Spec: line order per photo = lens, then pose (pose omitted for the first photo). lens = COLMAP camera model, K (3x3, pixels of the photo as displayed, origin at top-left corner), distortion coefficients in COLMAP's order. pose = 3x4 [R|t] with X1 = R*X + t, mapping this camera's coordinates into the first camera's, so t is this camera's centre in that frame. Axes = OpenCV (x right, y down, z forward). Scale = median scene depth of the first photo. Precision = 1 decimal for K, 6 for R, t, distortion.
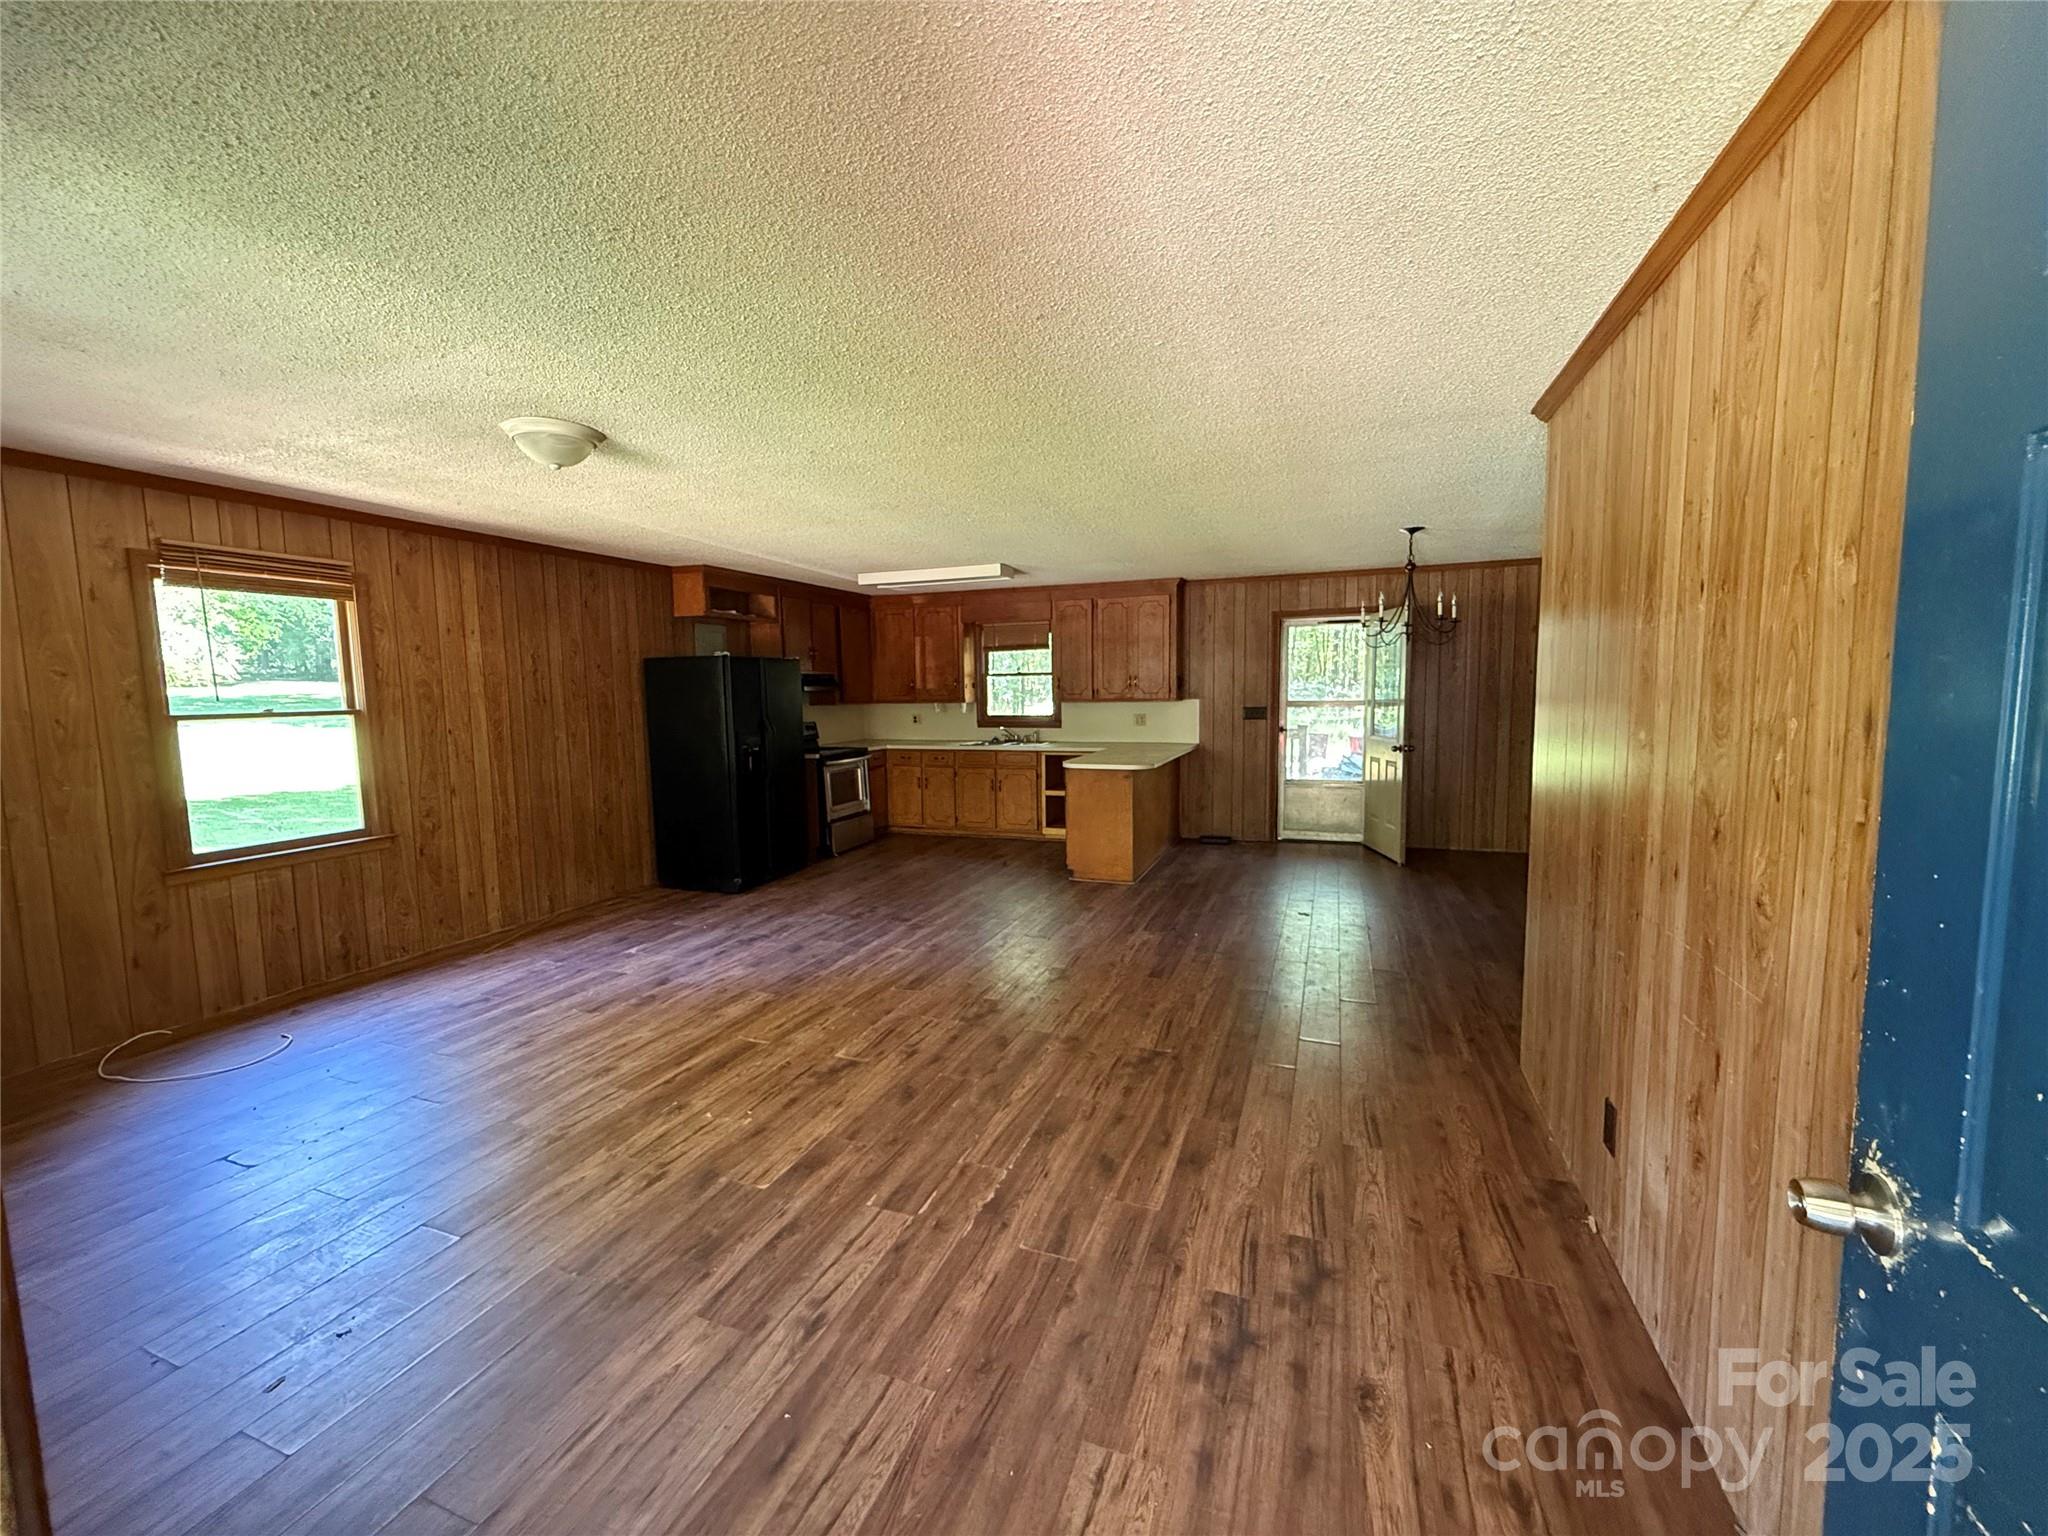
lens RADIAL K [[817.1, 0, 1020.6], [0, 817.1, 761.9], [0, 0, 1]] dist [0.000912, -0.000672]
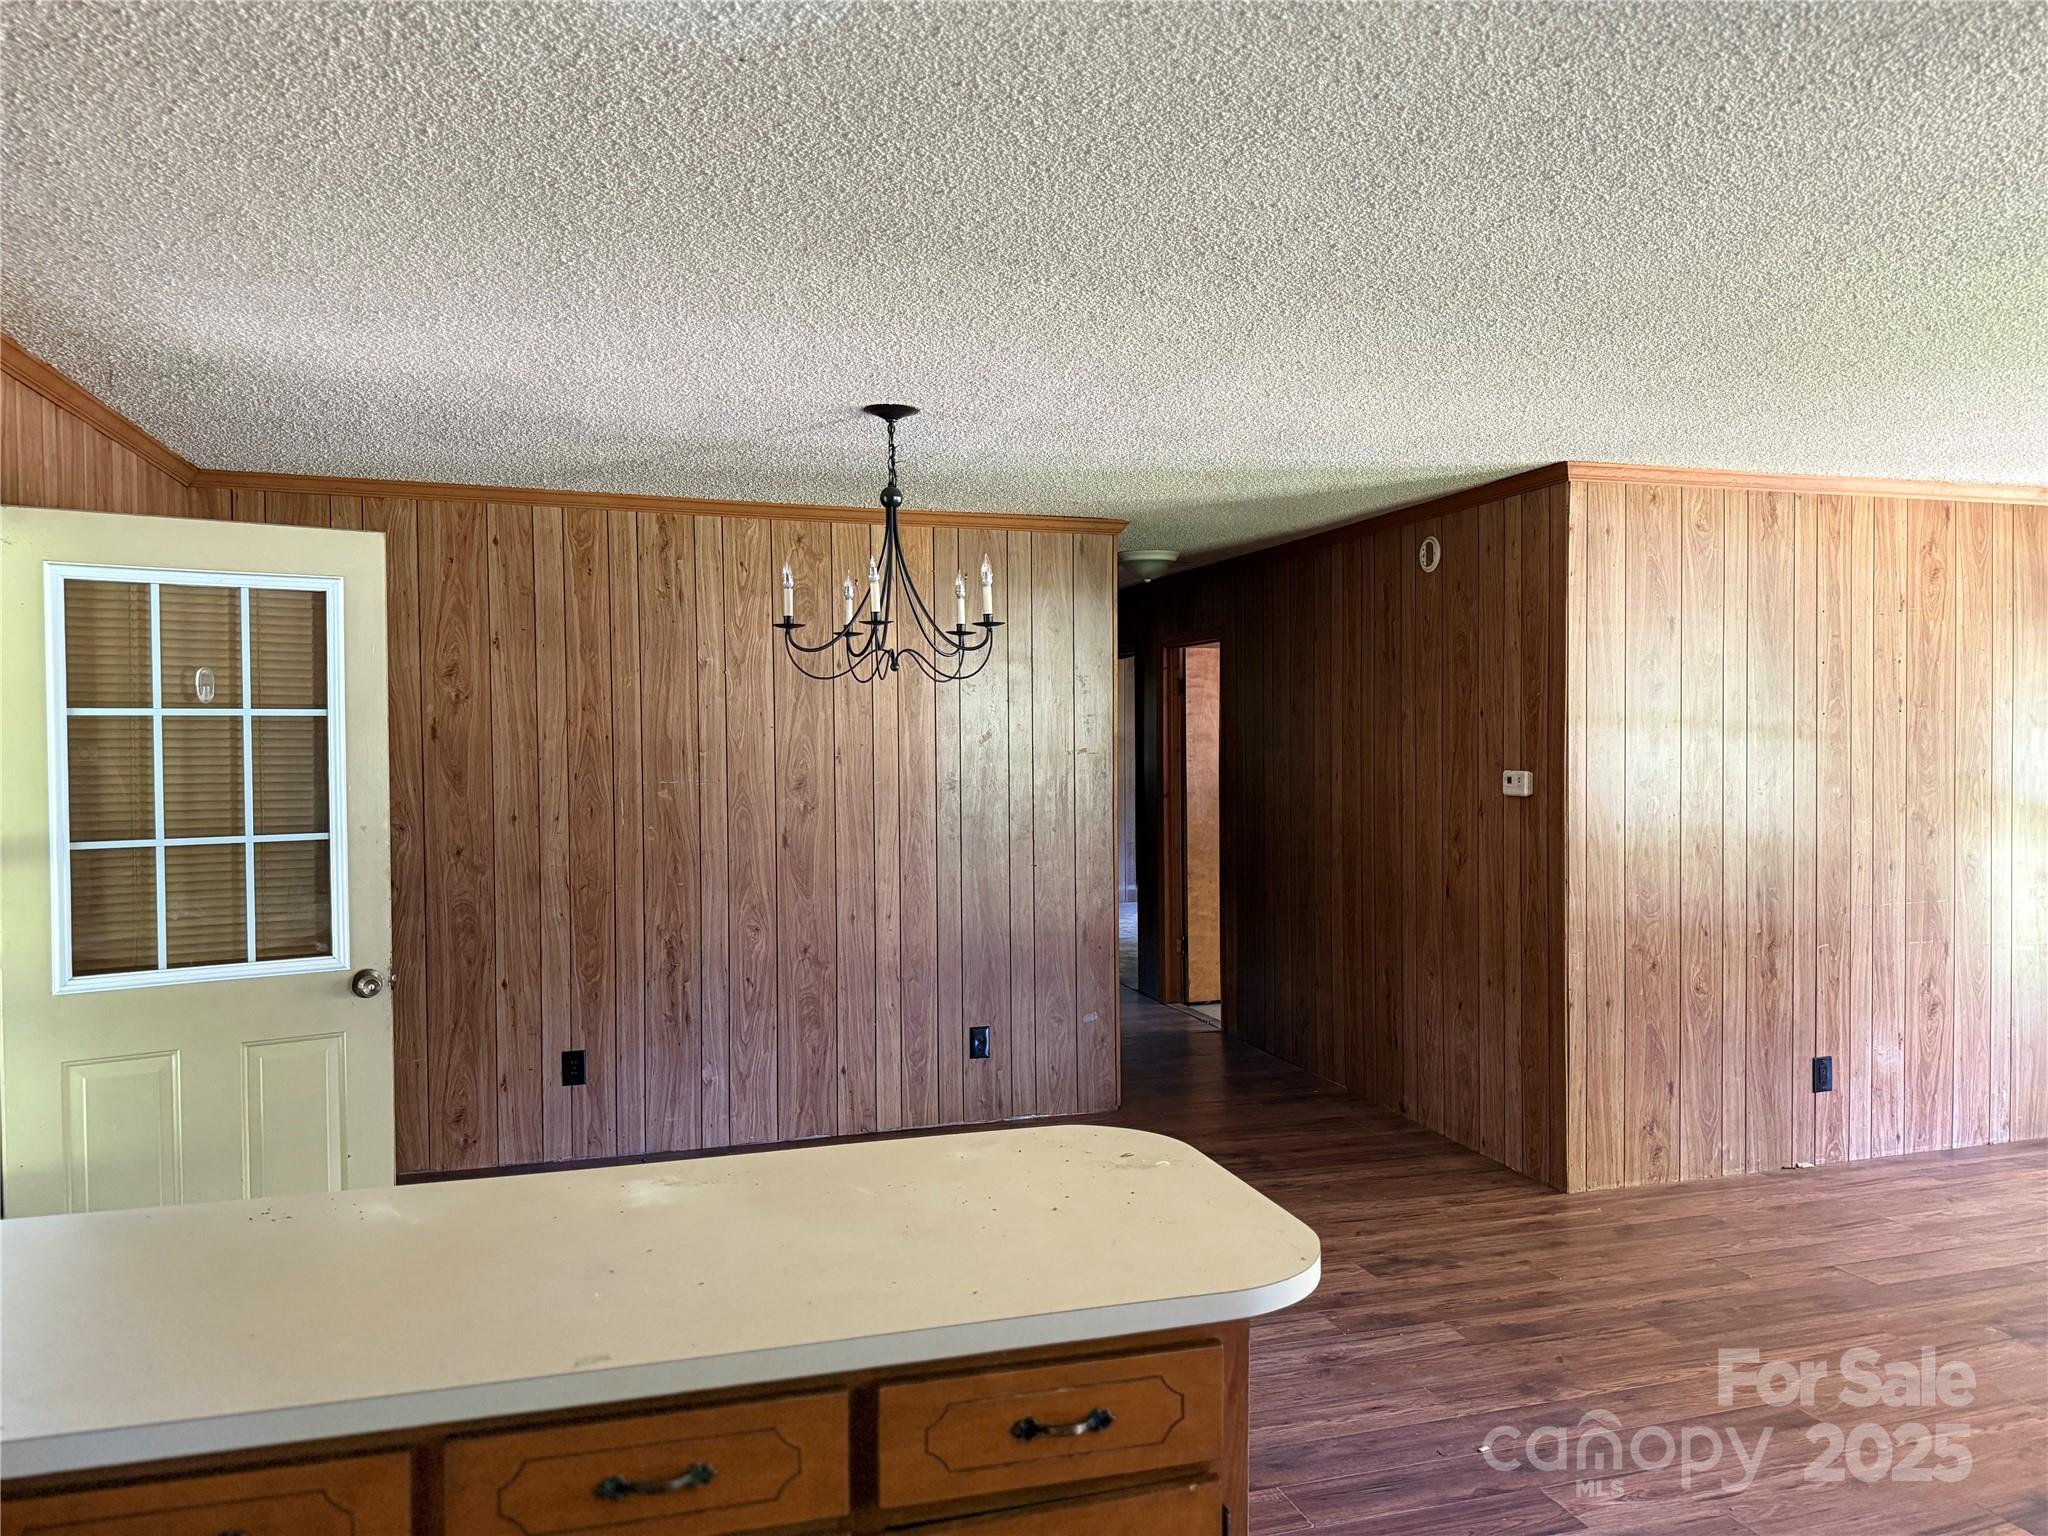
lens RADIAL K [[1434.3, 0, 975.4], [0, 1434.3, 764.4], [0, 0, 1]] dist [0.061369, -0.076428]
pose [[-0.613043, 0.007708, 0.790012, -0.171027], [0.087766, 0.994428, 0.058403, -0.168910], [-0.785160, 0.105139, -0.610303, 1.741050]]
